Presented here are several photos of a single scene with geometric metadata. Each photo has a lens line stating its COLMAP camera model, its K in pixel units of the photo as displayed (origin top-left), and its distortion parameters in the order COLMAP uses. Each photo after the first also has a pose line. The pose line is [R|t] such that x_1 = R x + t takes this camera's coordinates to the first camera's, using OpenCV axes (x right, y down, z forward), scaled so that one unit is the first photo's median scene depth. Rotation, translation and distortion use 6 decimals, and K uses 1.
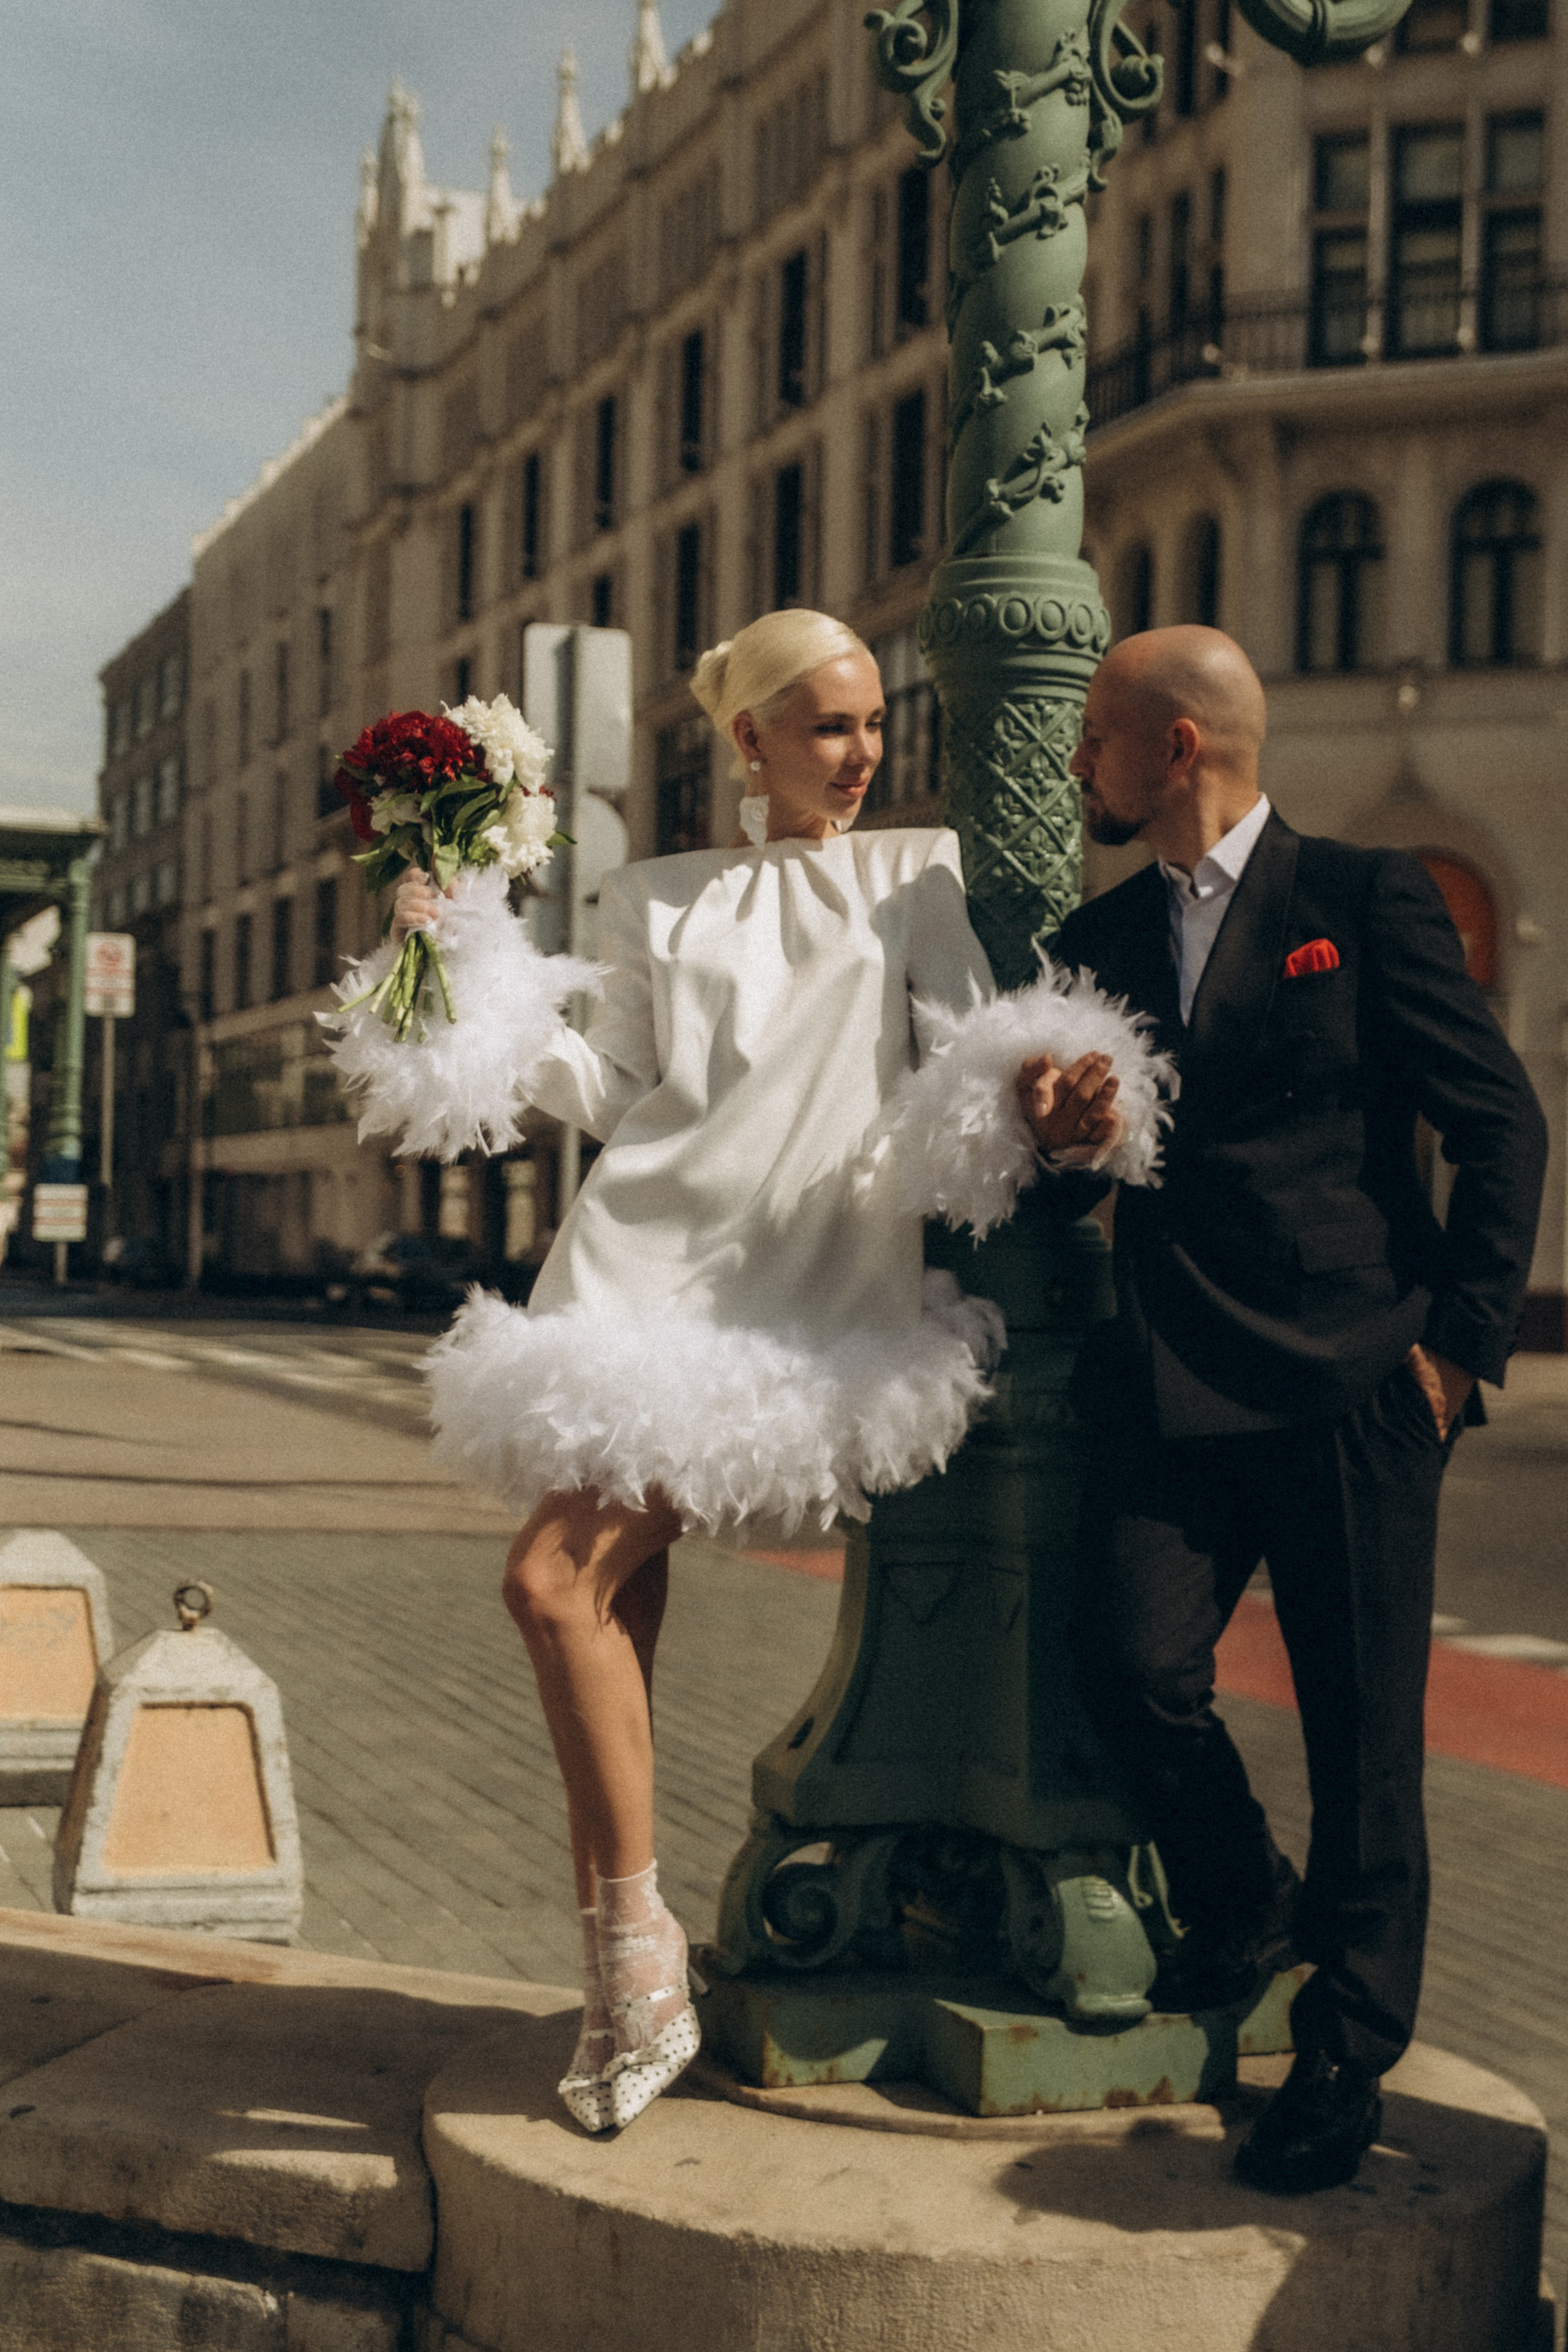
lens RADIAL K [[3801.9, 0, 895.9], [0, 3801.9, 1207.7], [0, 0, 1]] dist [0.045919, 0.300063]
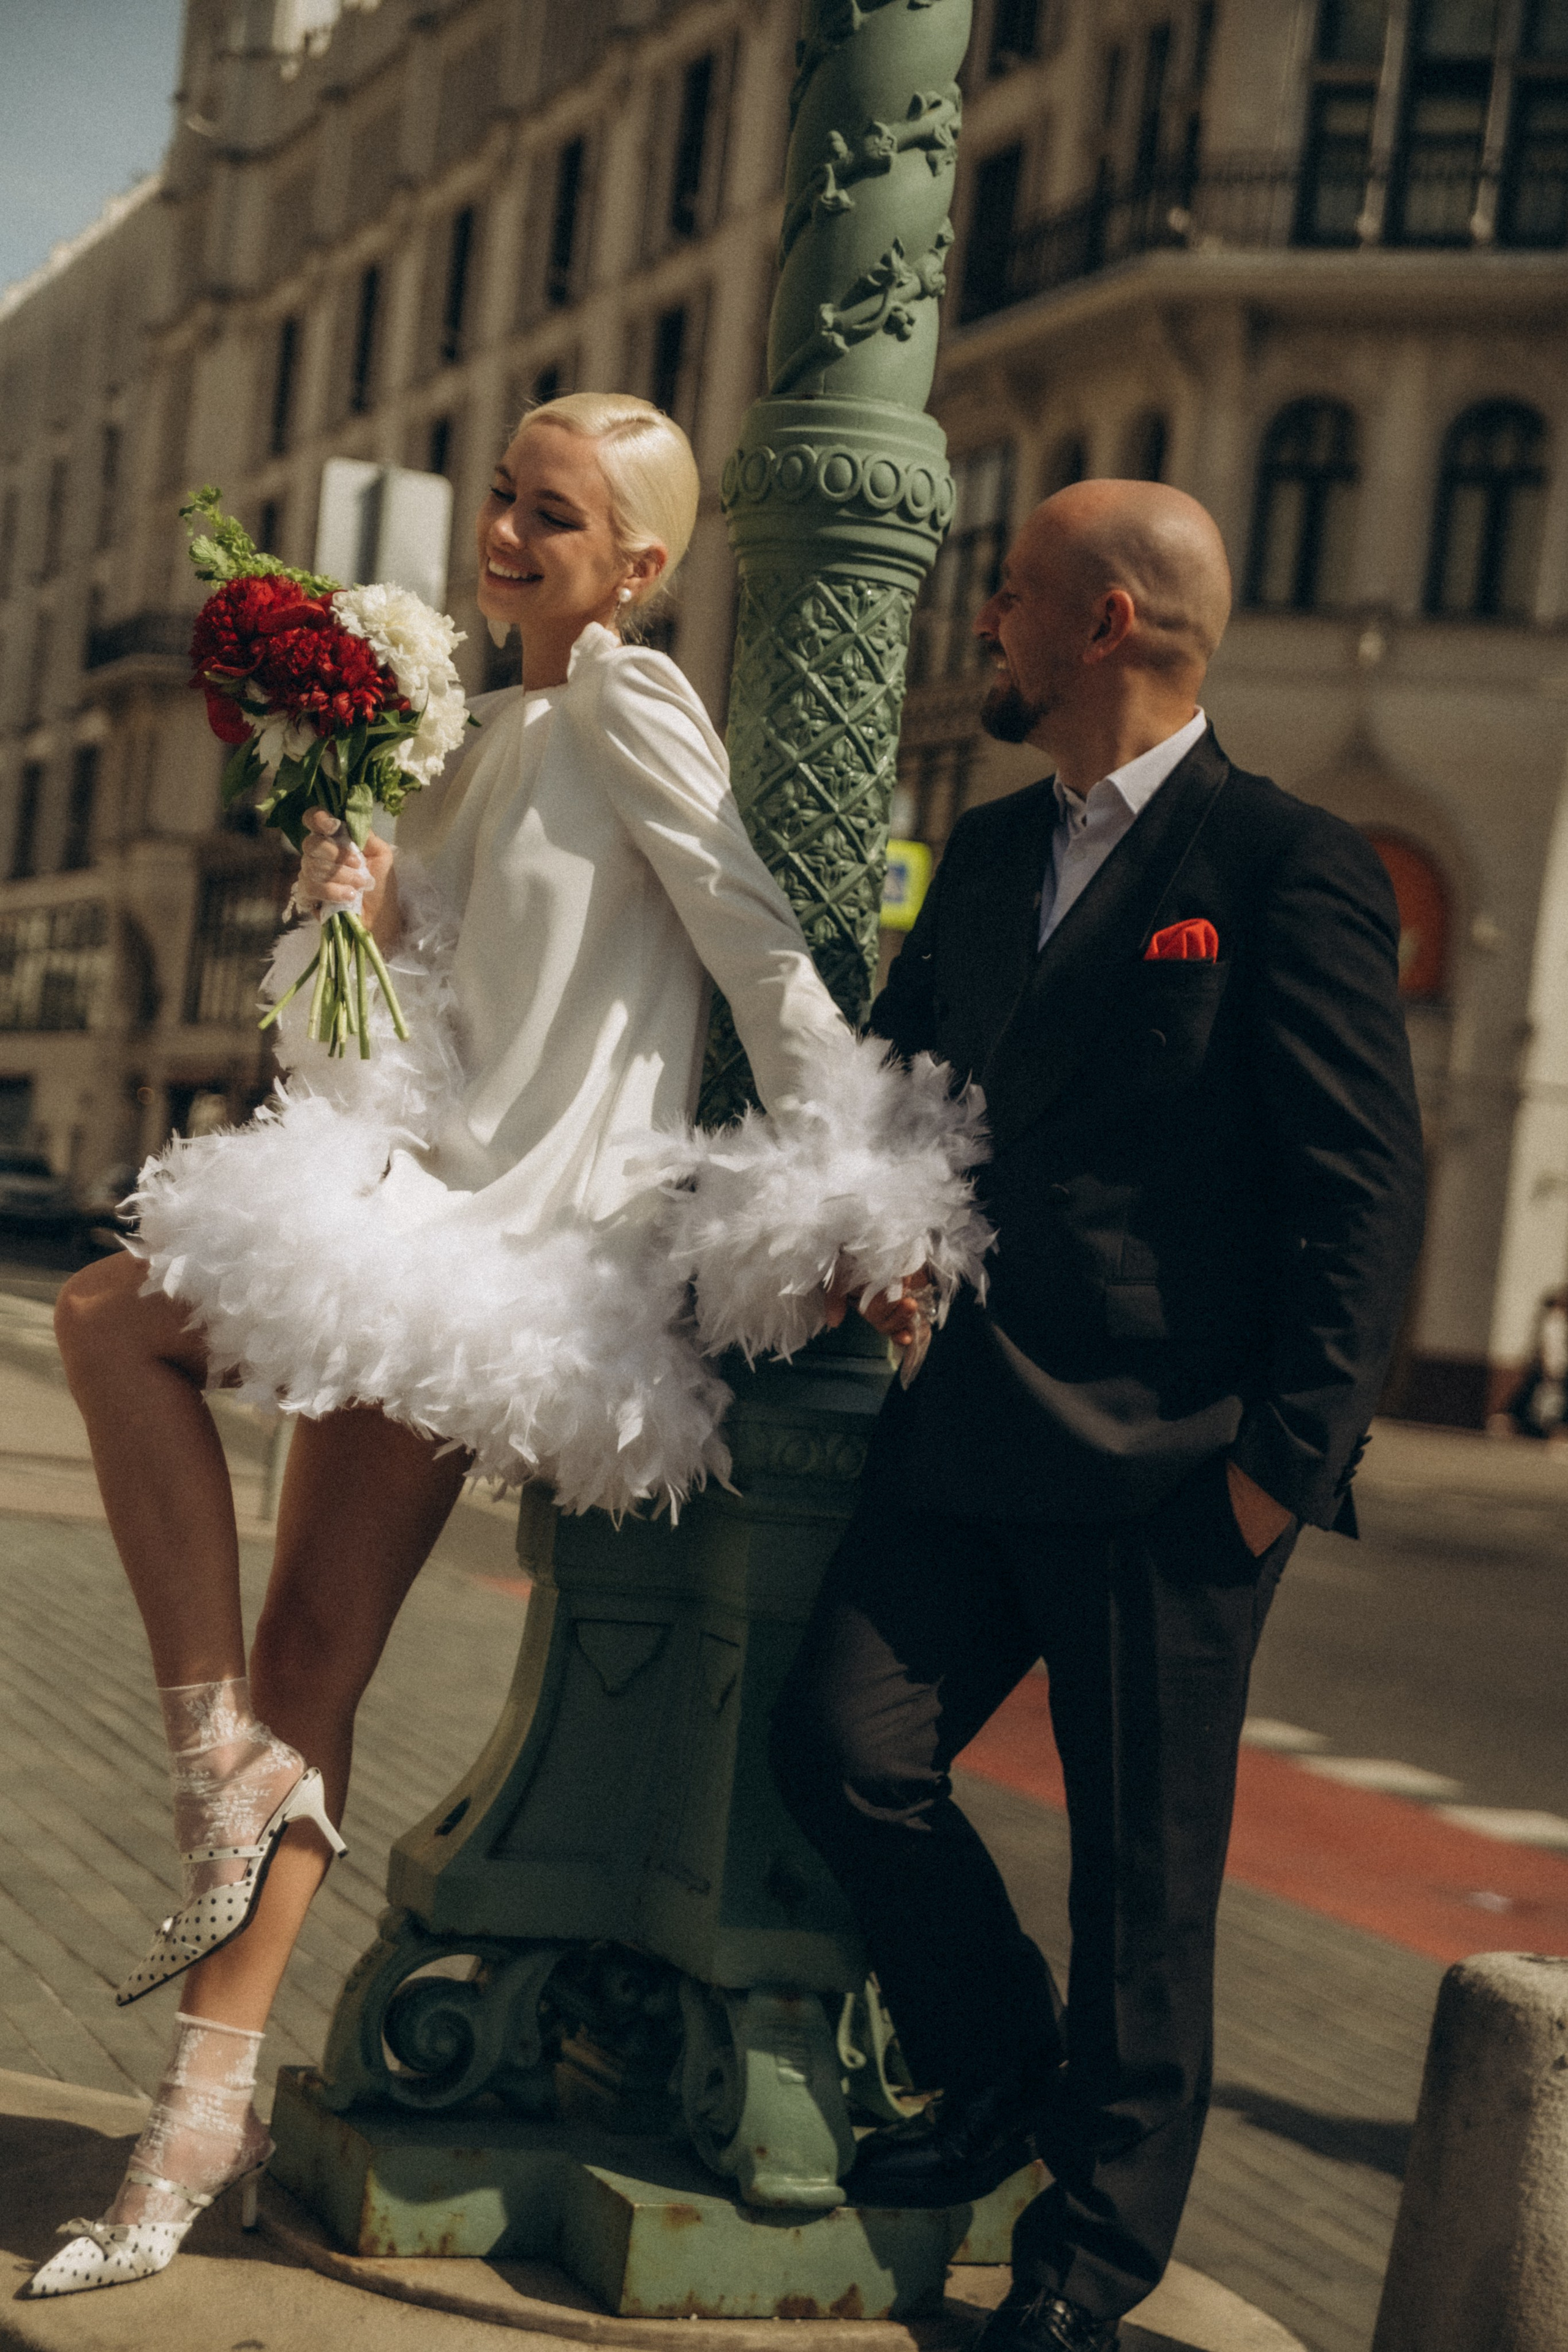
lens RADIAL K [[4384.2, 0, 789.2], [0, 4384.2, 1197.3], [0, 0, 1]] dist [0.277706, -0.373385]
pose [[0.995816, 0.090876, 0.009635, 0.025407], [-0.090882, 0.995862, 0.000156, -0.000655], [-0.009581, -0.001031, 0.999954, 0.053922]]
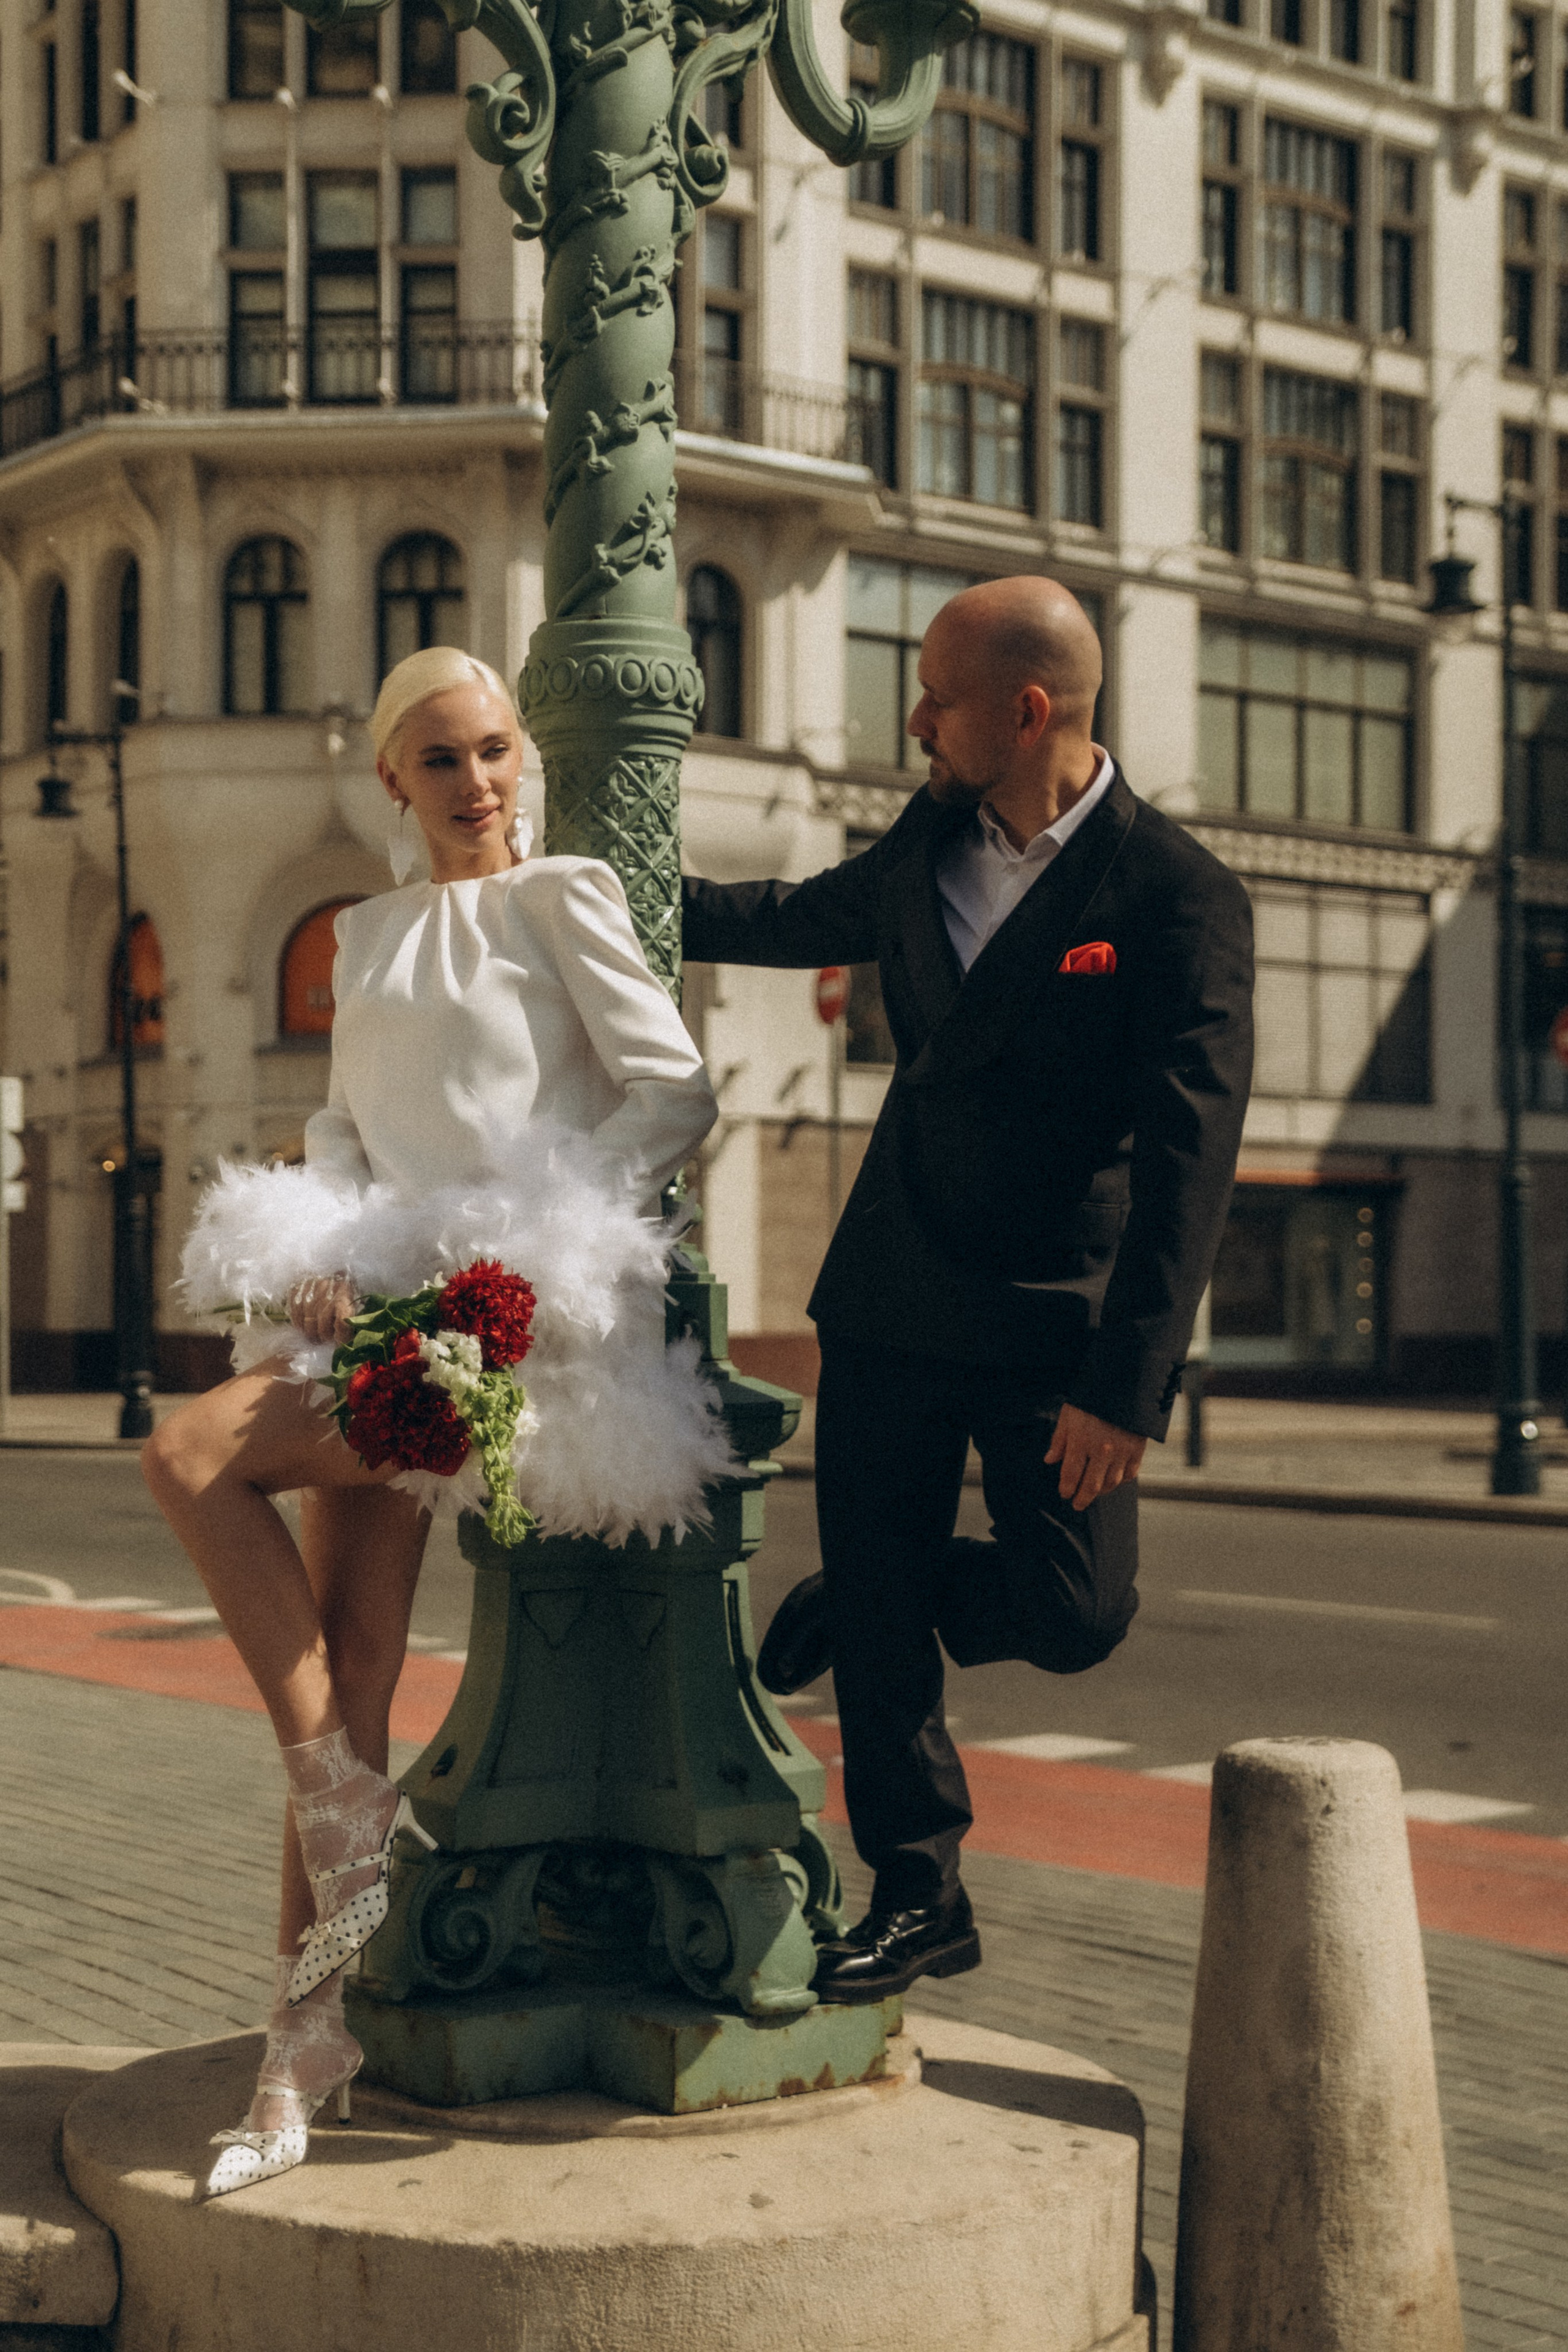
lens RADIAL K [[3882.3, 0, 783.3], [0, 3882.3, 1235.5], [0, 0, 1]] dist [0.083965, 0.280854]
pose [[0.951946, -0.014585, 0.305917, -0.254089], [0.016447, 0.999859, -0.003509, 0.001962], [-0.305823, 0.008371, 0.952052, -0.025318]]
